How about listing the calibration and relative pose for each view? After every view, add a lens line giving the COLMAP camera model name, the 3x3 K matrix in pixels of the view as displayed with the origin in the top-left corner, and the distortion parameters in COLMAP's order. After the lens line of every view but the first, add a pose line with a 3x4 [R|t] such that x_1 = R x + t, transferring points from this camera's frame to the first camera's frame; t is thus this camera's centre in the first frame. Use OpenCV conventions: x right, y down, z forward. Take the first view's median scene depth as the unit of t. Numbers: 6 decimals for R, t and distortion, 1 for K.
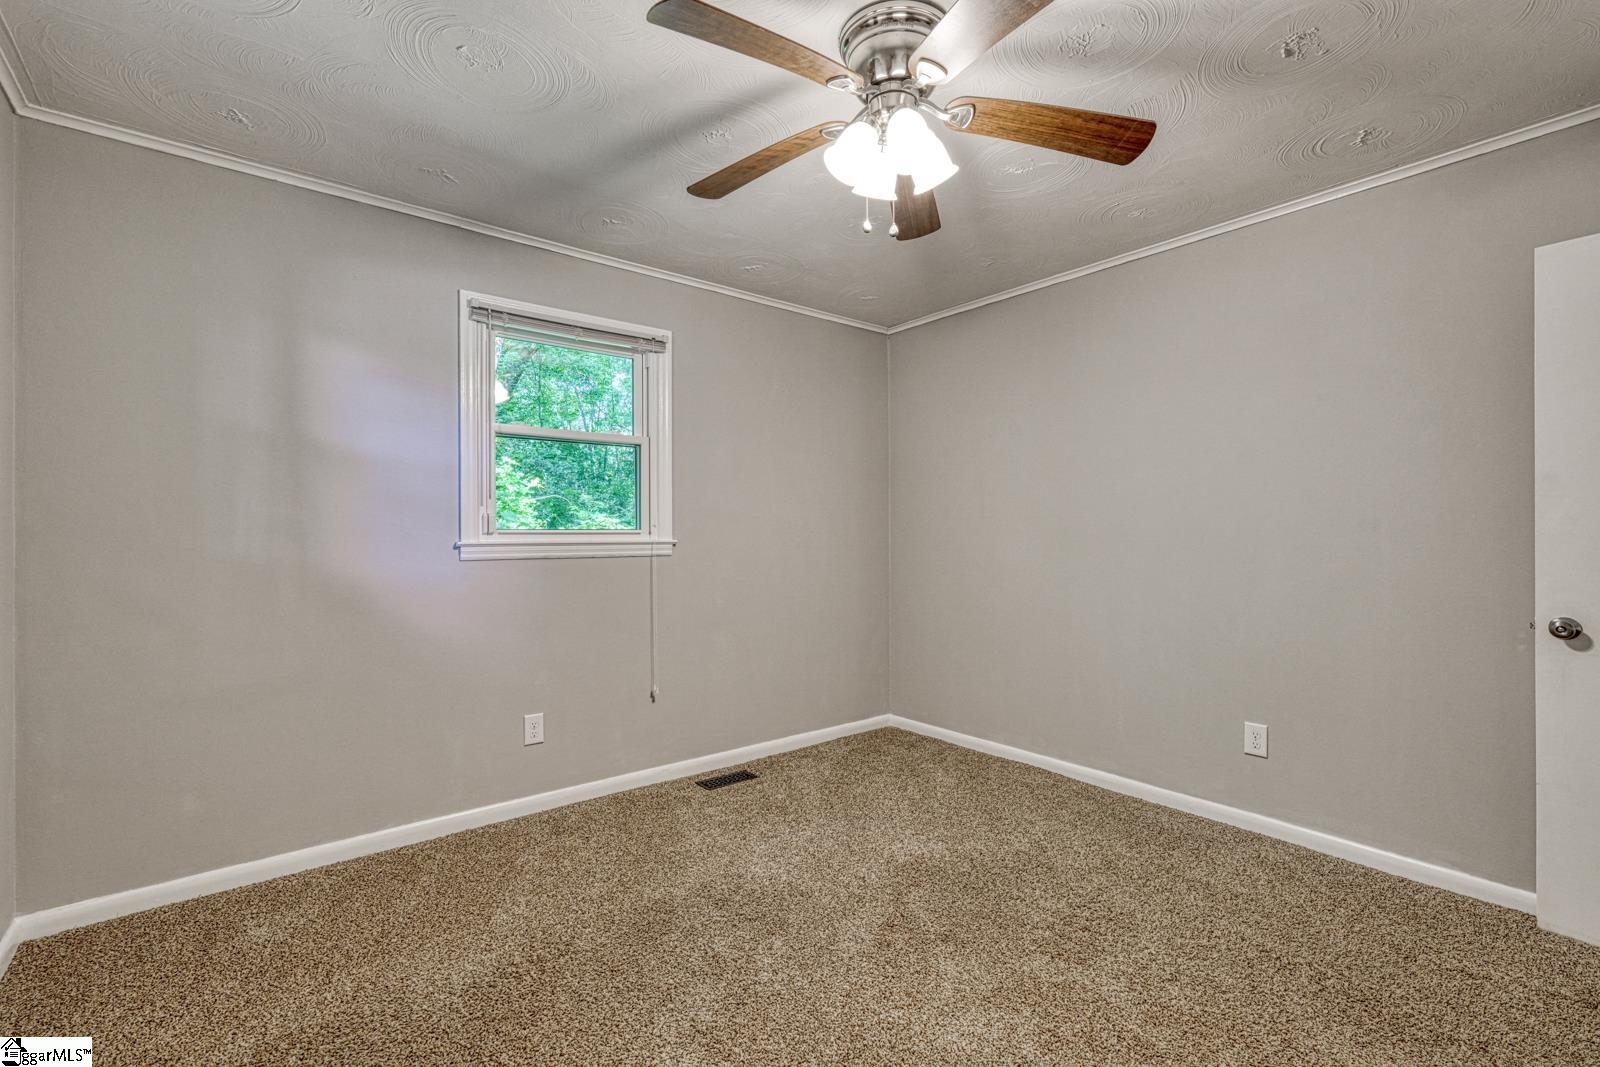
lens RADIAL K [[705.7, 0, 803.3], [0, 705.7, 532.3], [0, 0, 1]] dist [0.003776, 0.001143]
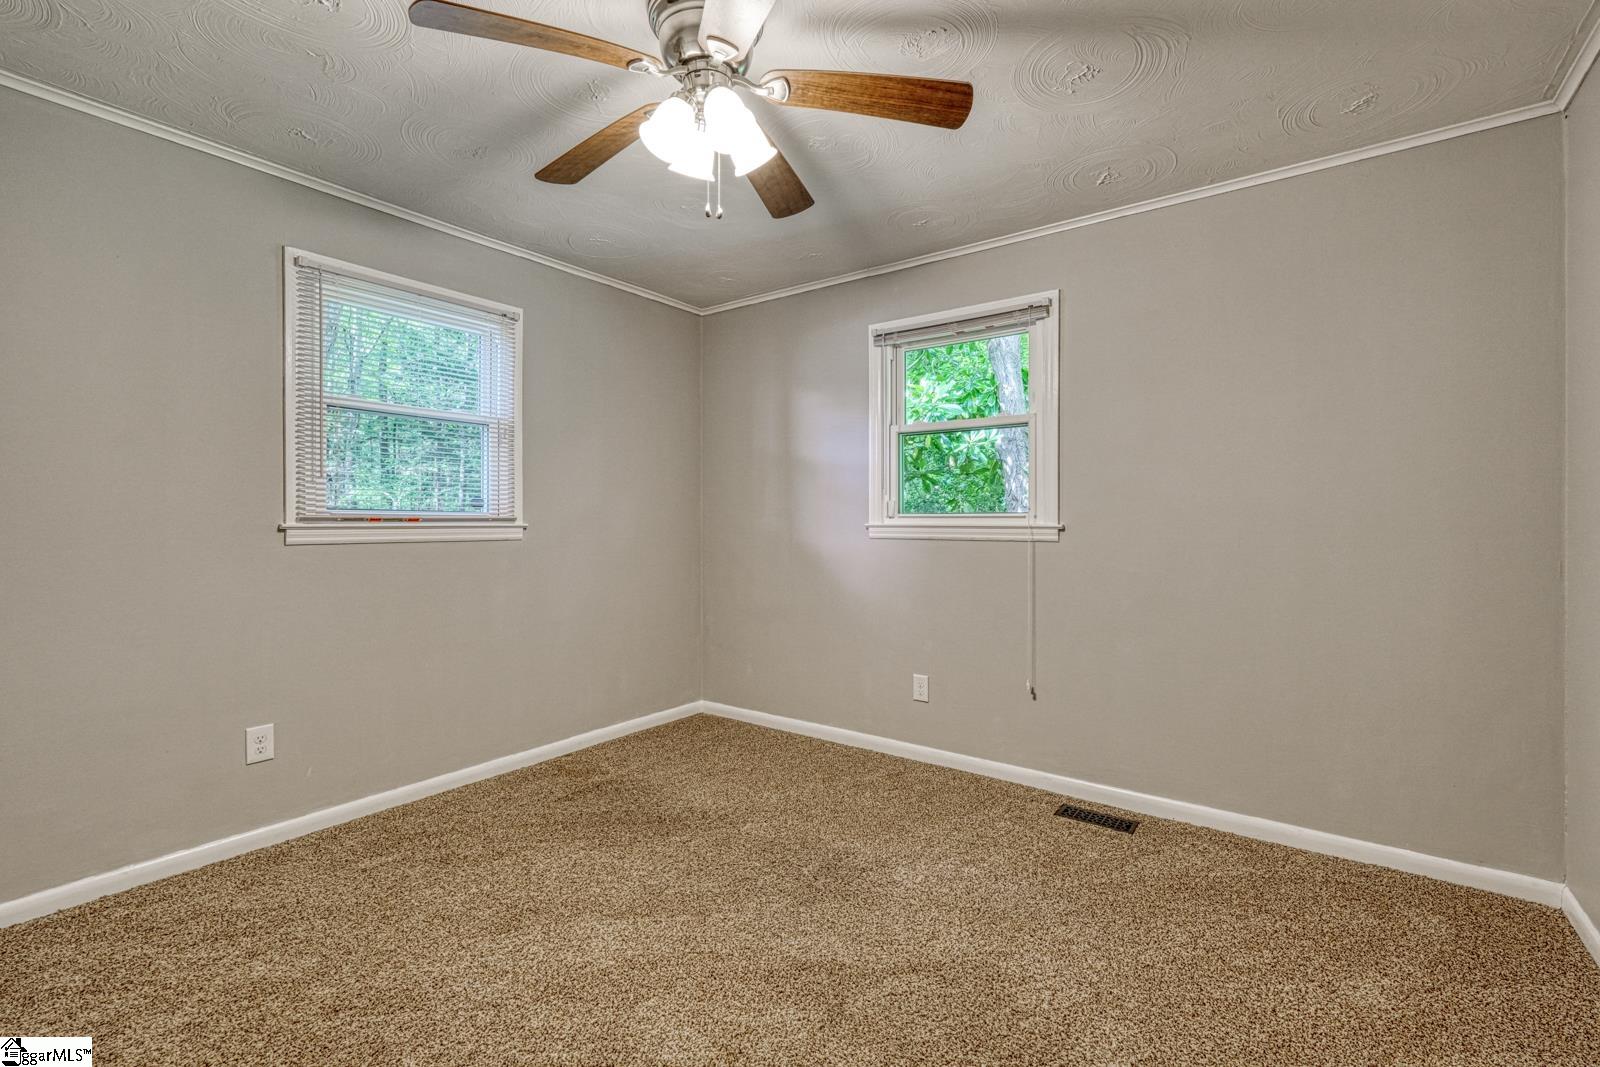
lens RADIAL K [[705.7, 0, 797.6], [0, 705.7, 527.2], [0, 0, 1]] dist [0.003776, 0.001143]
pose [[0.250879, 0.016210, -0.967883, 0.647250], [0.002806, 0.999843, 0.017472, -0.002600], [0.968014, -0.007099, 0.250794, 0.503145]]
